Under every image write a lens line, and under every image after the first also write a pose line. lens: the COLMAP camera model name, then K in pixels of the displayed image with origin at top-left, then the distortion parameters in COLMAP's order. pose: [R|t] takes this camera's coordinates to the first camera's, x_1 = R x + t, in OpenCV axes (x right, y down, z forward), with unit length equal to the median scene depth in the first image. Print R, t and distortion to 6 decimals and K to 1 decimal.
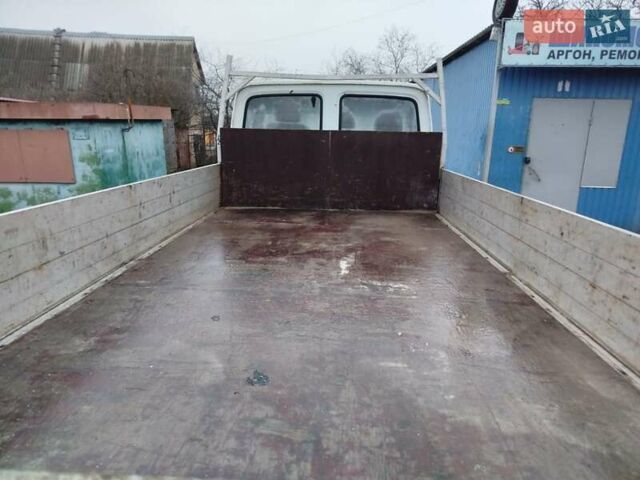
lens RADIAL K [[427.5, 0, 320.0], [0, 427.5, 240.0], [0, 0, 1]] dist [0.032347, -0.030310]
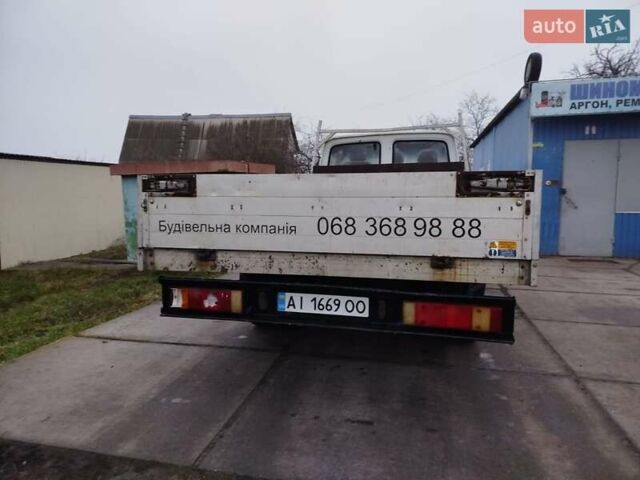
lens RADIAL K [[427.5, 0, 320.0], [0, 427.5, 240.0], [0, 0, 1]] dist [0.032347, -0.030310]
pose [[0.980159, -0.004378, -0.198165, 0.059207], [-0.024033, 0.989755, -0.140742, 0.137128], [0.196751, 0.142712, 0.970012, -0.278986]]
